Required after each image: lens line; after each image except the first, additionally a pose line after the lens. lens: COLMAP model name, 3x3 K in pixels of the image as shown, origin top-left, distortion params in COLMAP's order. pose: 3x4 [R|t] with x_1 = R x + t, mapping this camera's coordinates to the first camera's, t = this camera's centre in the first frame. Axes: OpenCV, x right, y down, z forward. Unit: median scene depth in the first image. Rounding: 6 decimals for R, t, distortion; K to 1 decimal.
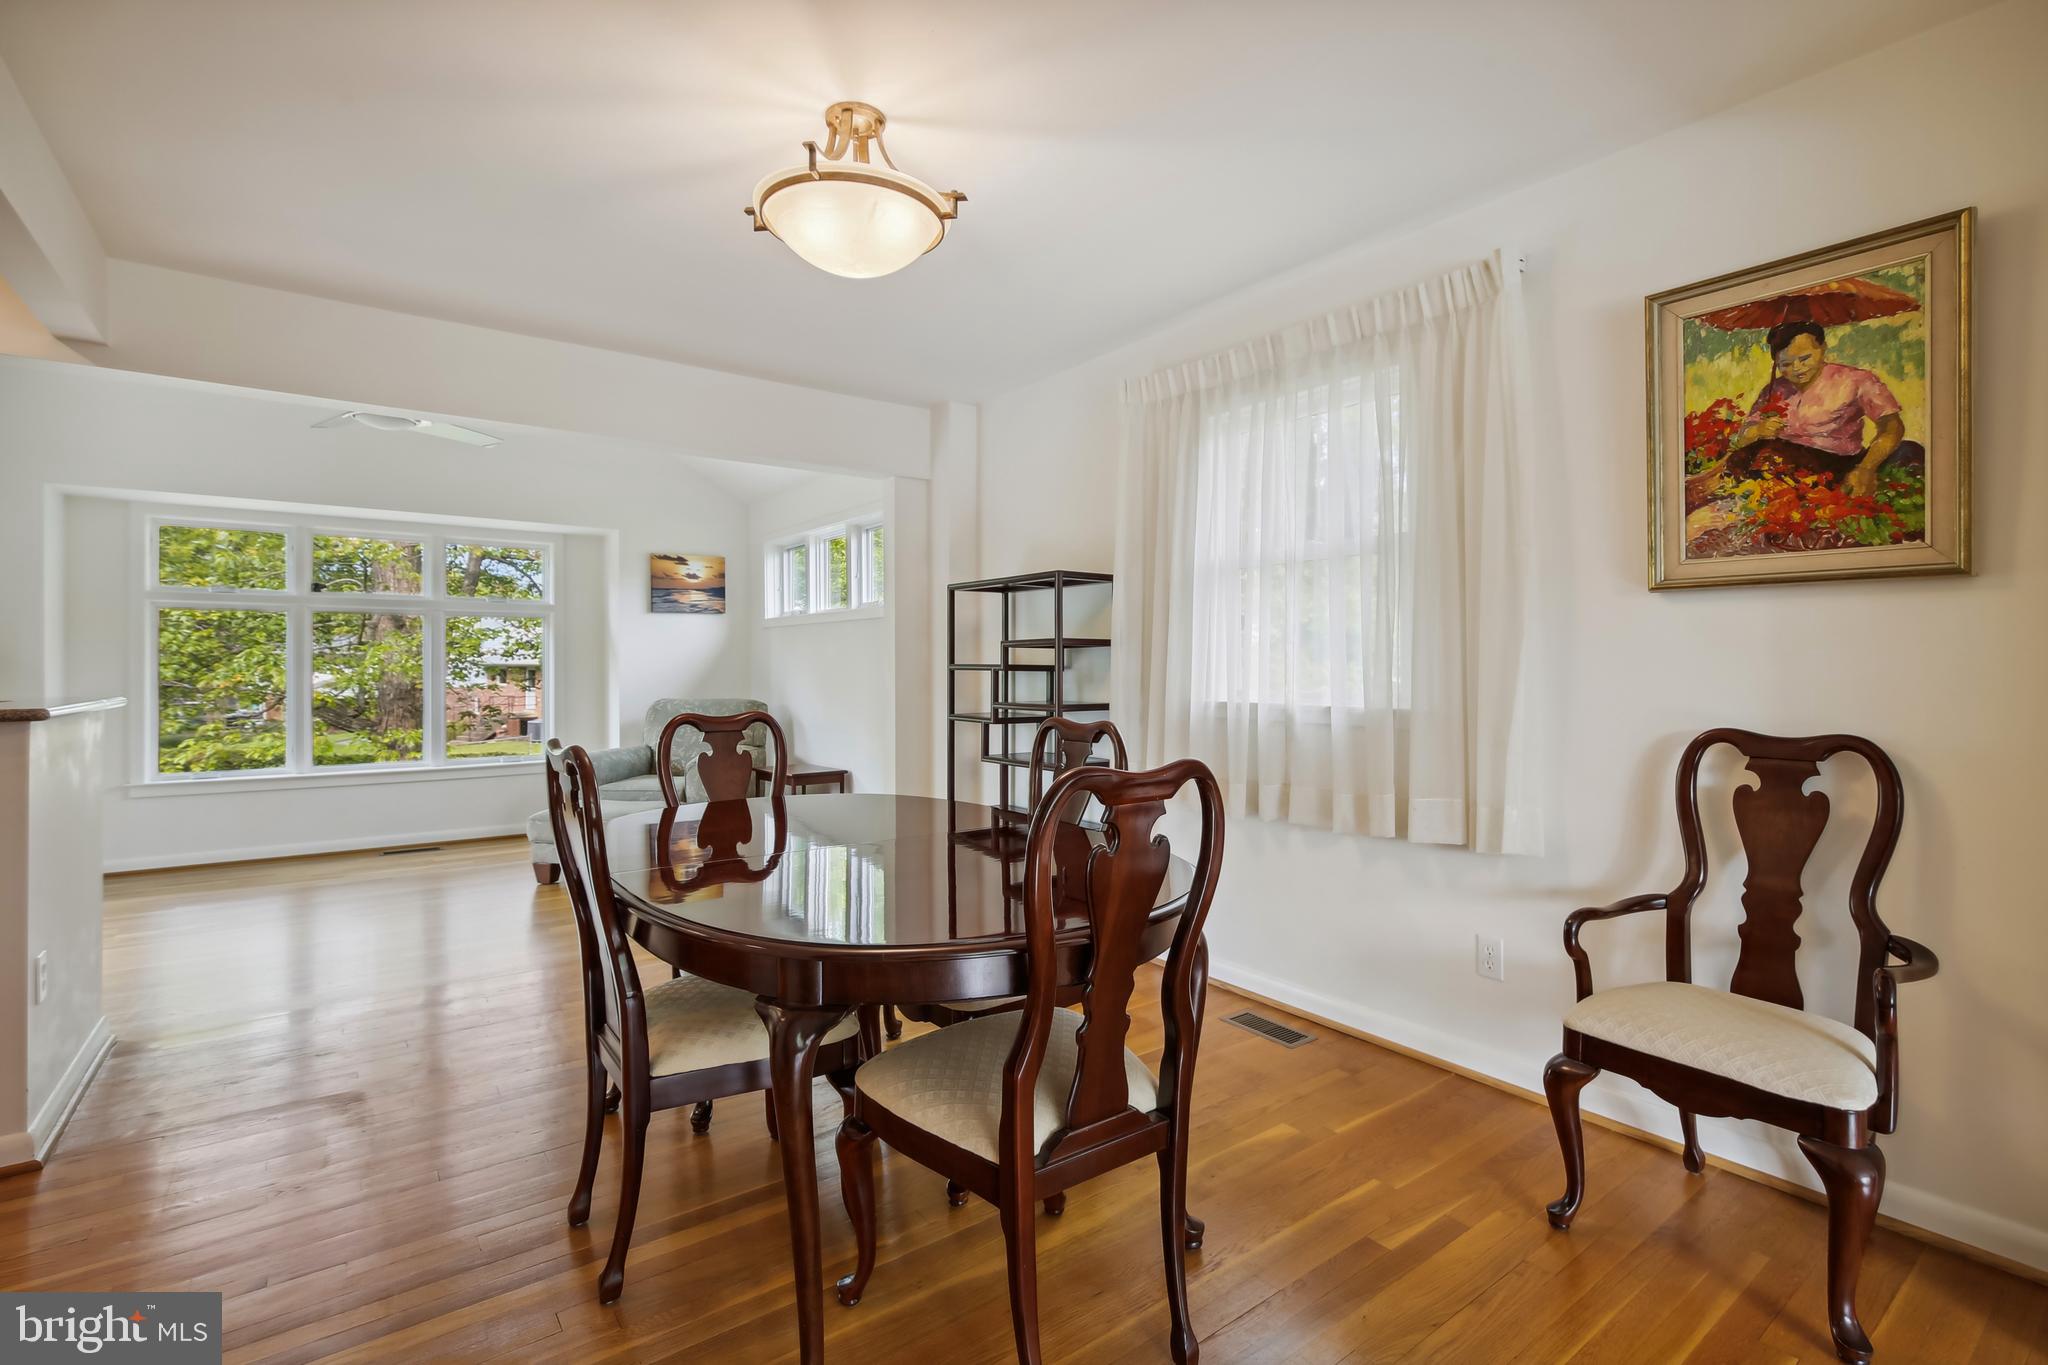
lens RADIAL K [[938.2, 0, 1033.6], [0, 938.2, 670.3], [0, 0, 1]] dist [0.001673, 0.000363]
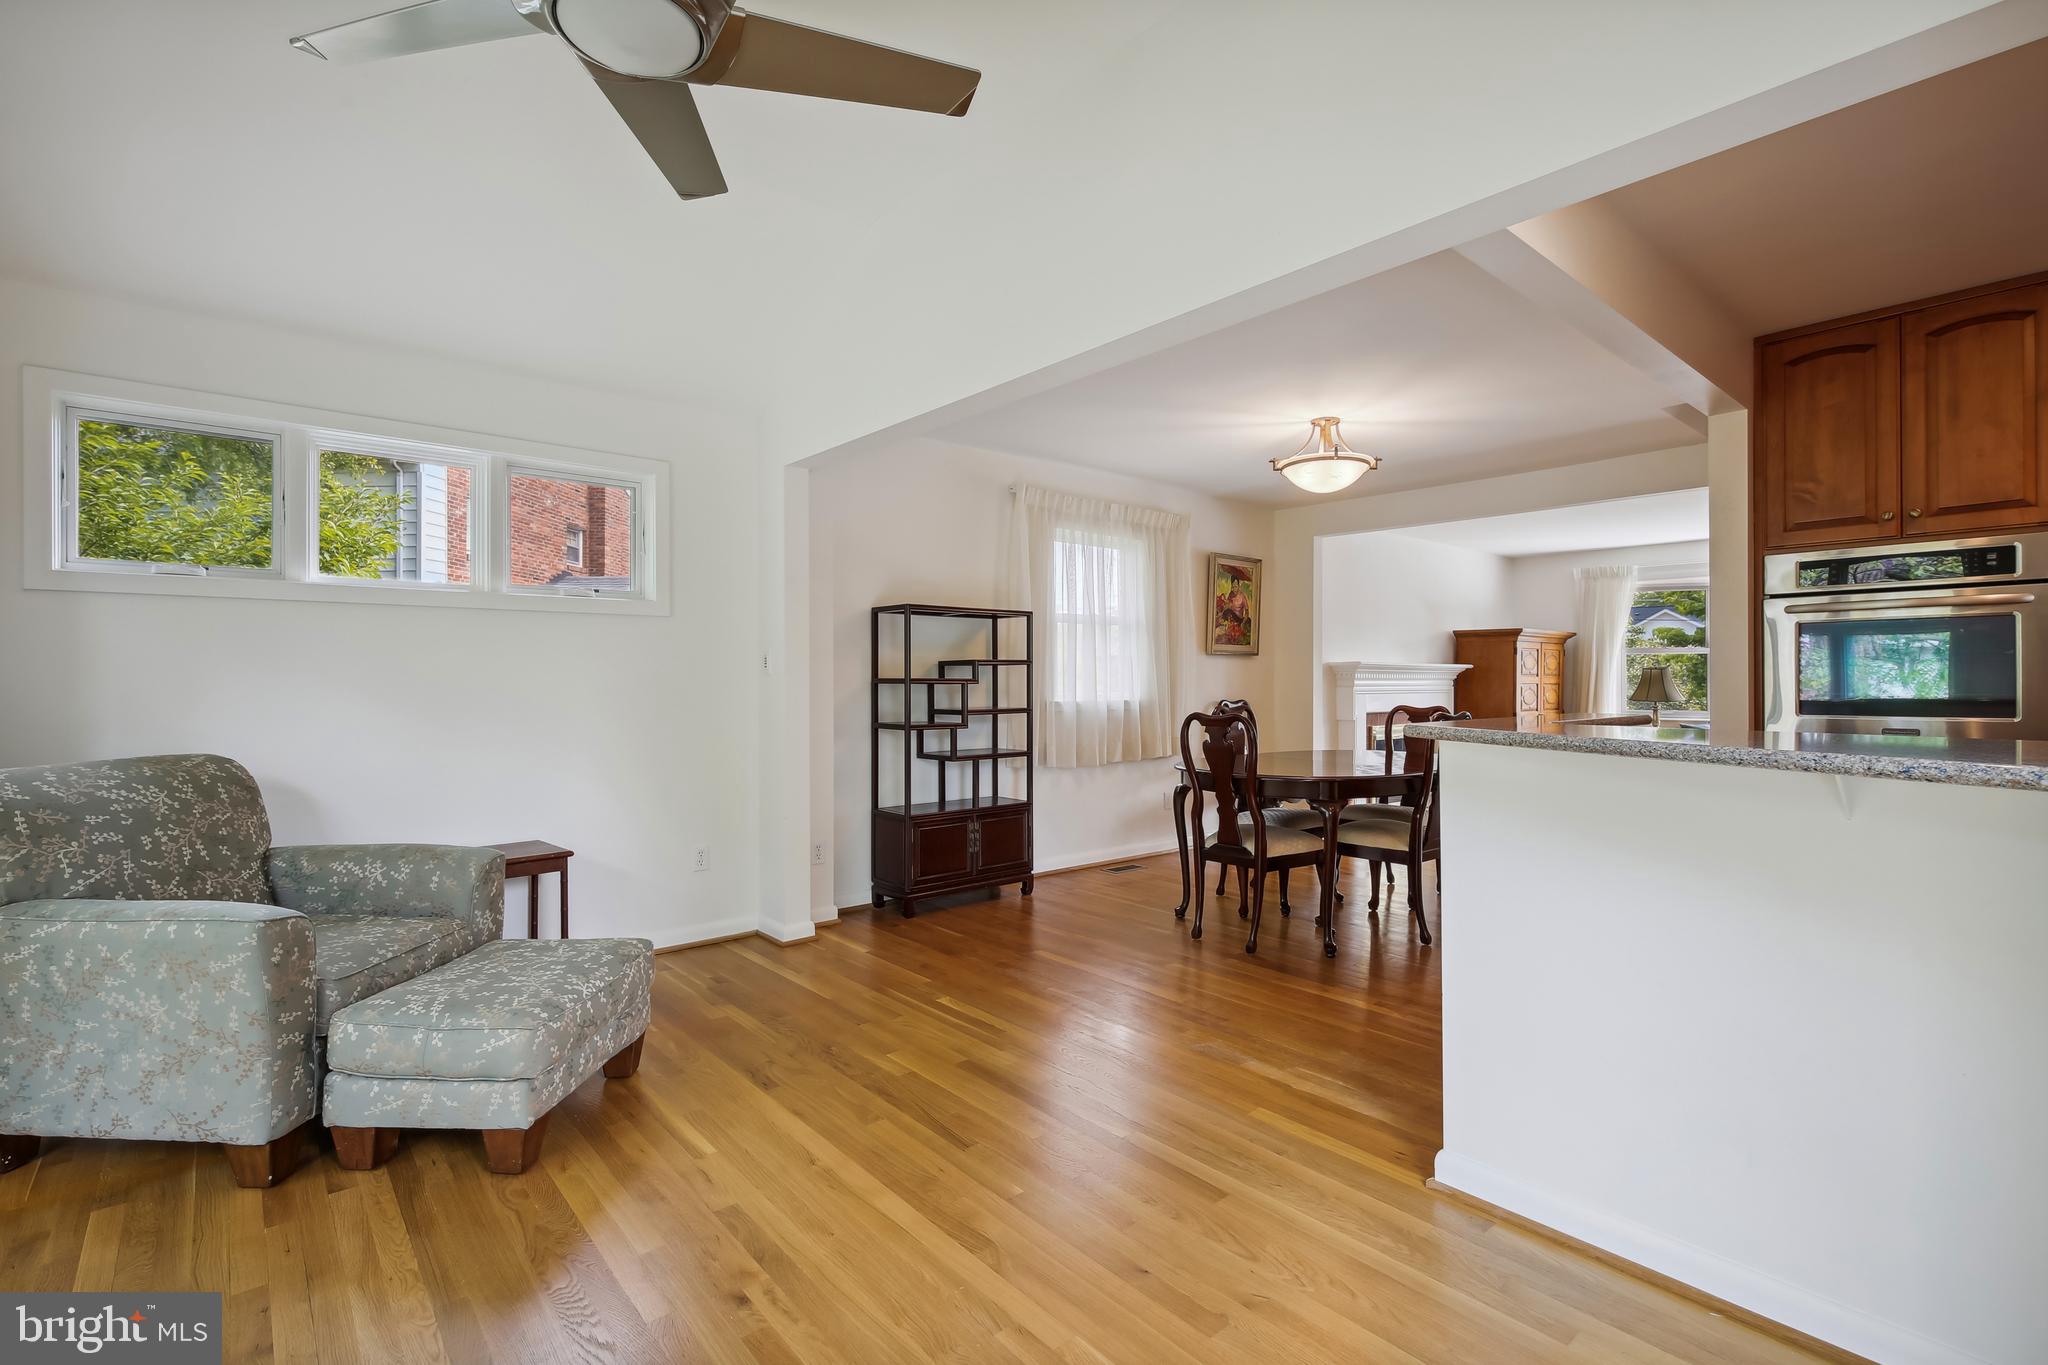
lens RADIAL K [[918.7, 0, 1039.8], [0, 918.7, 679.0], [0, 0, 1]] dist [0.001257, 0.000249]
pose [[-0.065278, 0.001746, 0.997866, -2.162944], [0.005827, 0.999982, -0.001369, -0.006389], [-0.997850, 0.005725, -0.065288, 1.739518]]
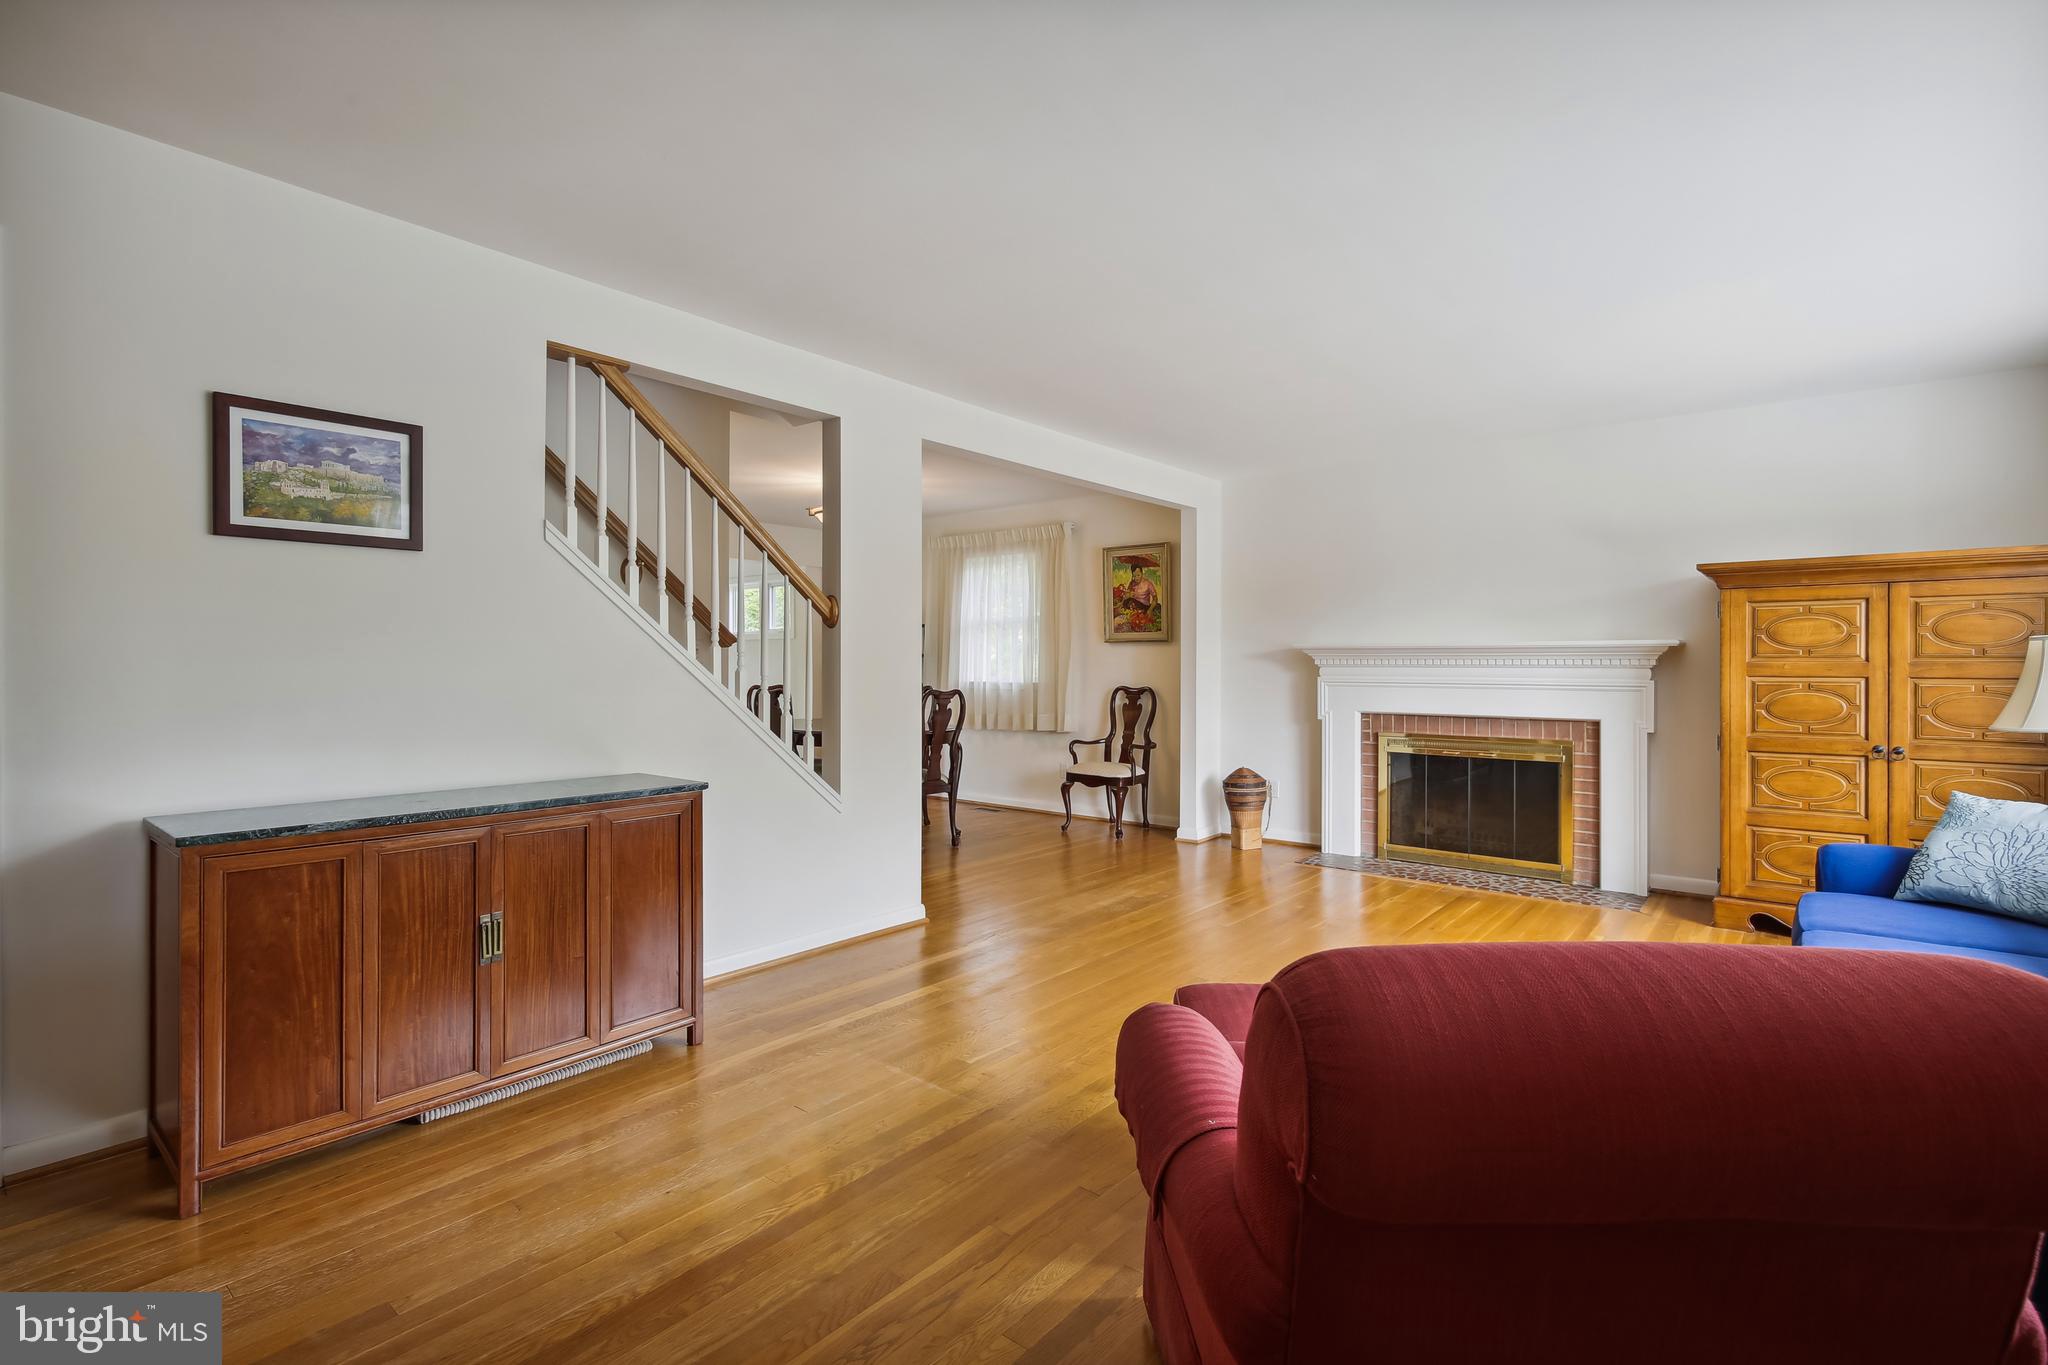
lens RADIAL K [[938.2, 0, 1033.6], [0, 938.2, 670.3], [0, 0, 1]] dist [0.001673, 0.000363]
pose [[0.971615, 0.000088, 0.236567, -0.309926], [-0.000145, 1.000000, 0.000224, 0.007230], [-0.236567, -0.000252, 0.971615, -1.988463]]
